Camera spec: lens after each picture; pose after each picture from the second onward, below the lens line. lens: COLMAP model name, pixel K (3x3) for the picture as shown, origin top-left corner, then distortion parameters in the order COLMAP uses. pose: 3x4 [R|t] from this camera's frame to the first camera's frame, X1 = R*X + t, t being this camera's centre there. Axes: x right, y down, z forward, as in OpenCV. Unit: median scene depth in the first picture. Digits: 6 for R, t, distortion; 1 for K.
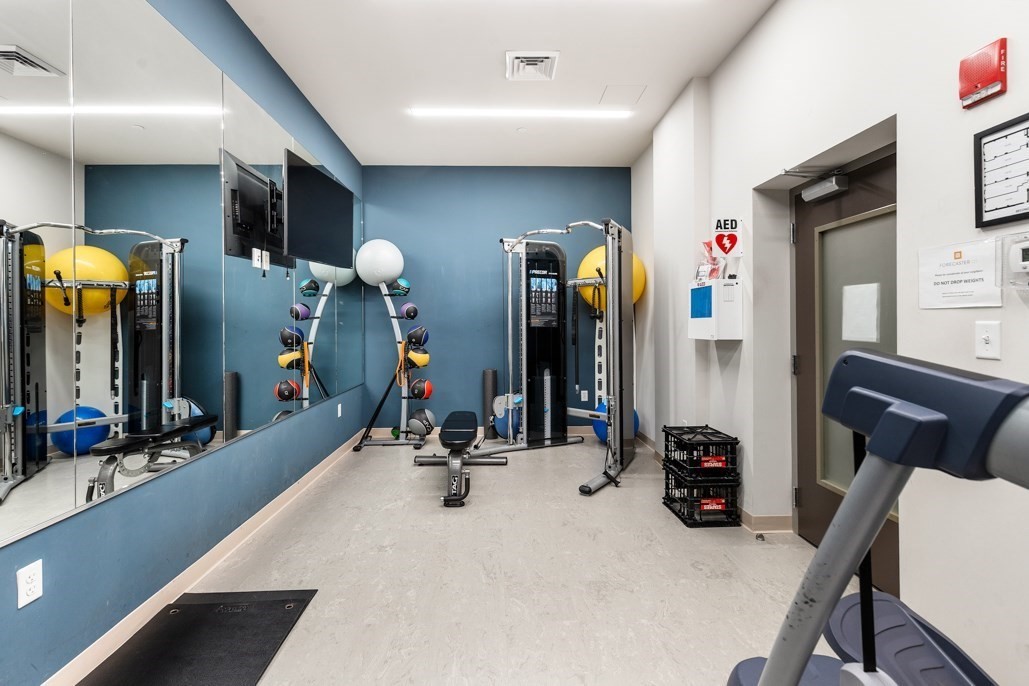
lens RADIAL K [[466.5, 0, 512.7], [0, 466.5, 333.8], [0, 0, 1]] dist [0.000085, -0.000108]
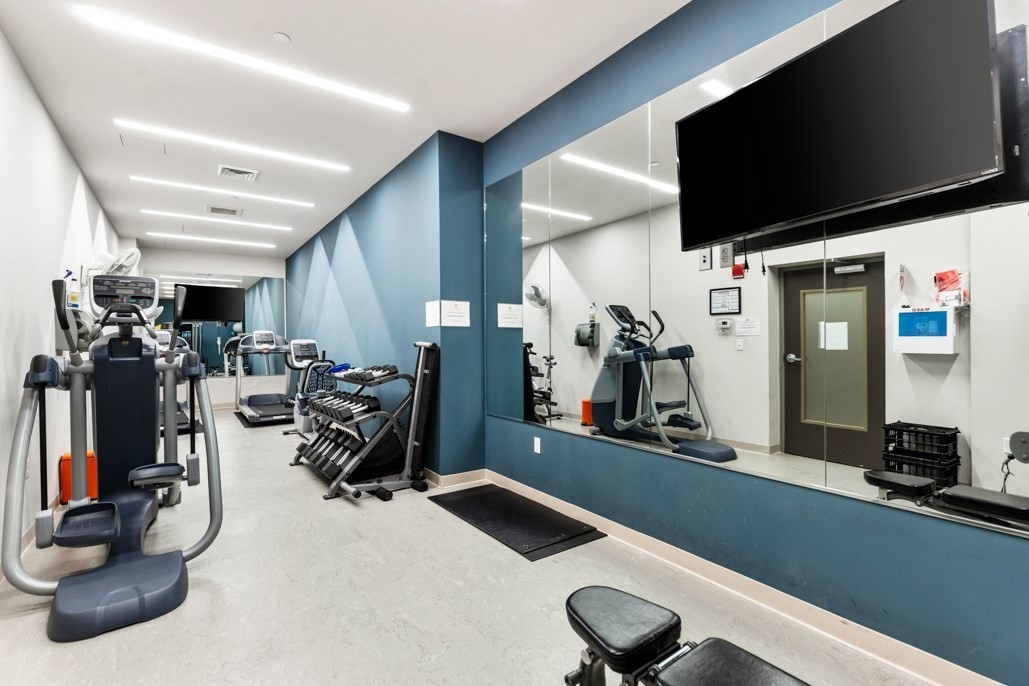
lens RADIAL K [[466.5, 0, 515.5], [0, 466.5, 342.5], [0, 0, 1]] dist [0.000085, -0.000108]
pose [[-0.837786, 0.008421, -0.545934, 0.255704], [0.001503, 0.999913, 0.013117, -0.031560], [0.545997, 0.010168, -0.837726, 1.871932]]
